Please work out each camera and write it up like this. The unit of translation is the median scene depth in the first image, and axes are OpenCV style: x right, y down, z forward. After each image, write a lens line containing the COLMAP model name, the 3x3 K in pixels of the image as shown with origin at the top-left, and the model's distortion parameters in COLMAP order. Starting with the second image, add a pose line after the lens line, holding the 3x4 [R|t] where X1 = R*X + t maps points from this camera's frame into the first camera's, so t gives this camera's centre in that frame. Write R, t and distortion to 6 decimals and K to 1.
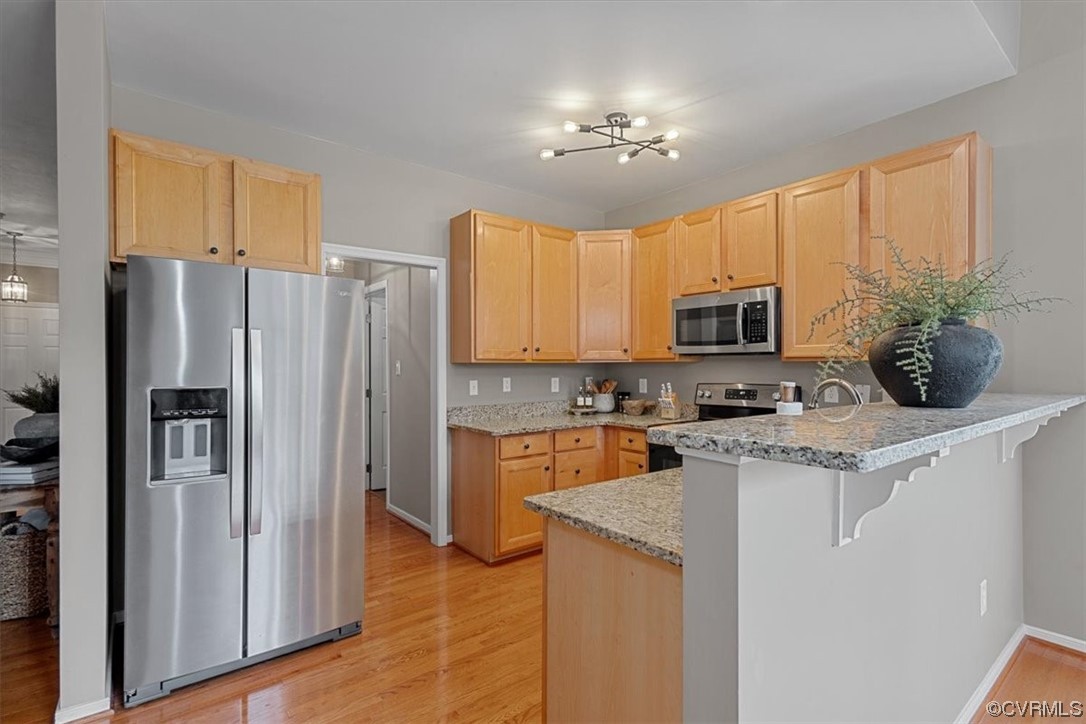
lens RADIAL K [[515.1, 0, 558.5], [0, 515.1, 365.3], [0, 0, 1]] dist [0.012367, -0.000835]
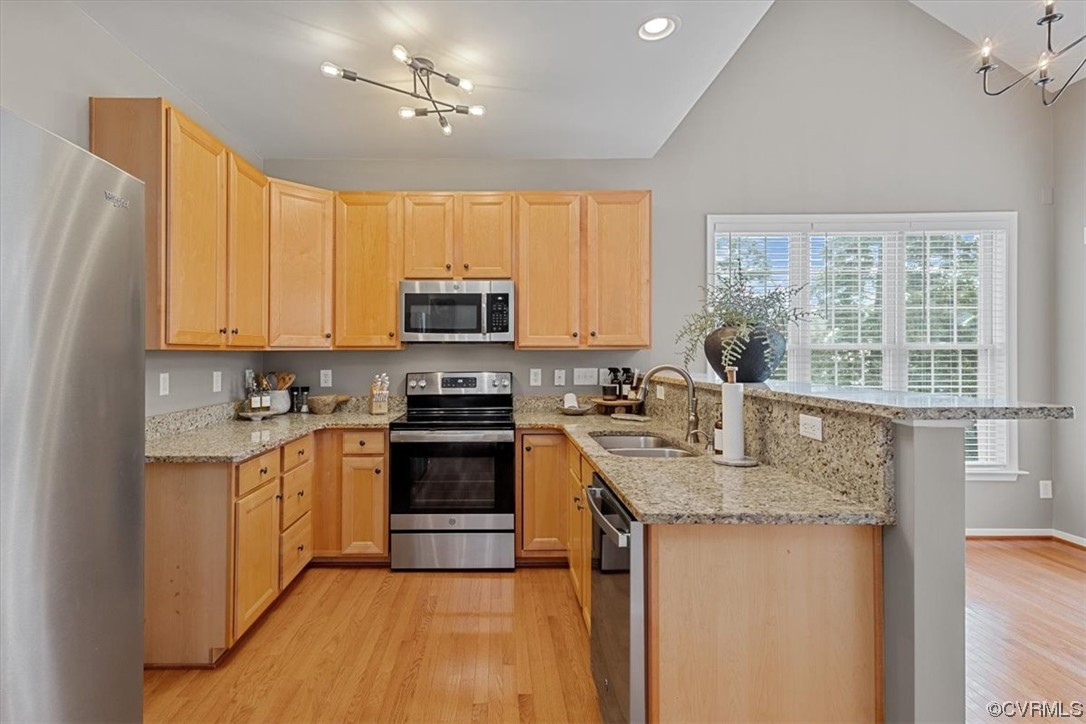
lens RADIAL K [[515.1, 0, 512.9], [0, 515.1, 349.3], [0, 0, 1]] dist [0.012367, -0.000835]
pose [[0.621644, 0.006825, 0.783270, -0.378534], [0.001109, 0.999953, -0.009594, 0.000988], [-0.783299, 0.006832, 0.621607, 0.287146]]
